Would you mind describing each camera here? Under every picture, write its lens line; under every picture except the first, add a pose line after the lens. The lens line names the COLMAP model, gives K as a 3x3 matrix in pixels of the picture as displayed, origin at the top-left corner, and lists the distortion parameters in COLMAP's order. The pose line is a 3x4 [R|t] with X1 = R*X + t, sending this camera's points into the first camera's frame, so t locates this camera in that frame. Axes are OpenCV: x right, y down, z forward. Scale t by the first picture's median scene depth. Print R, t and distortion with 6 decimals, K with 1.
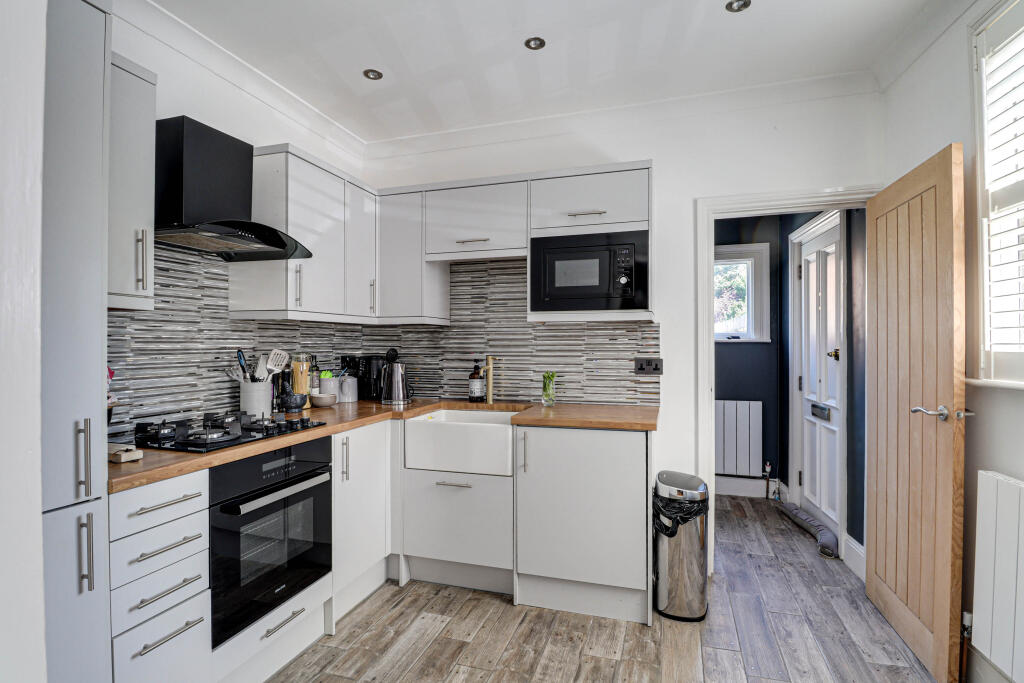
lens RADIAL K [[484.5, 0, 524.0], [0, 484.5, 335.9], [0, 0, 1]] dist [-0.013085, -0.005032]
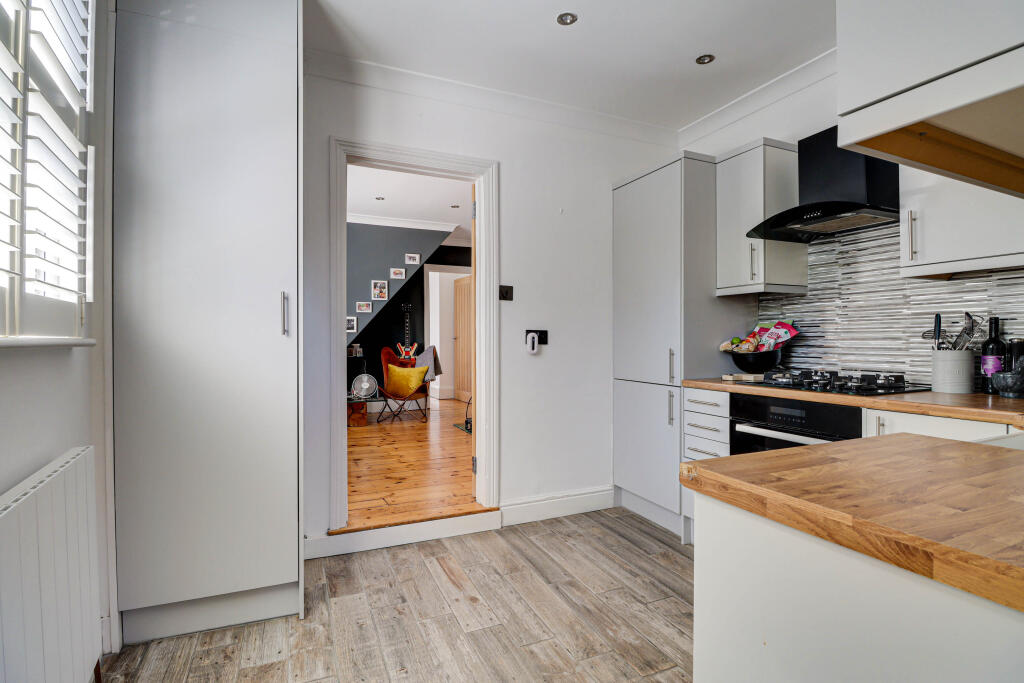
lens RADIAL K [[484.5, 0, 501.1], [0, 484.5, 343.6], [0, 0, 1]] dist [-0.013085, -0.005032]
pose [[-0.760570, 0.002949, -0.649249, 0.586198], [0.011900, 0.999885, -0.009399, 0.079169], [0.649146, -0.014875, -0.760518, 1.096943]]
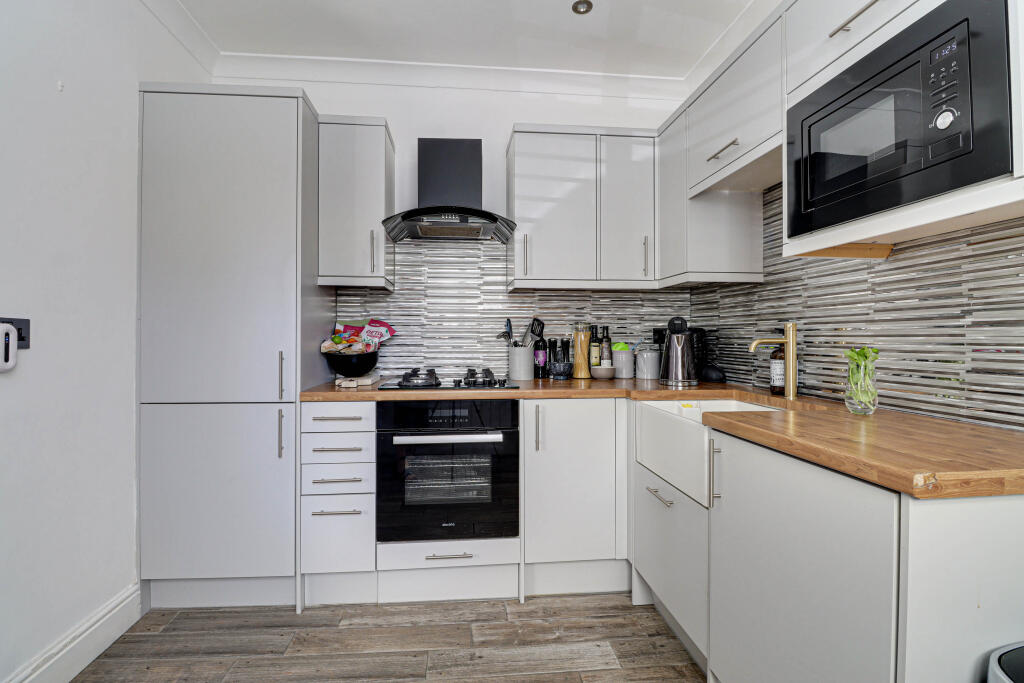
lens RADIAL K [[484.5, 0, 517.5], [0, 484.5, 329.3], [0, 0, 1]] dist [-0.013085, -0.005032]
pose [[0.388758, -0.016164, -0.921198, 0.458629], [0.016704, 0.999805, -0.010494, 0.063268], [0.921189, -0.011308, 0.388952, 0.543288]]
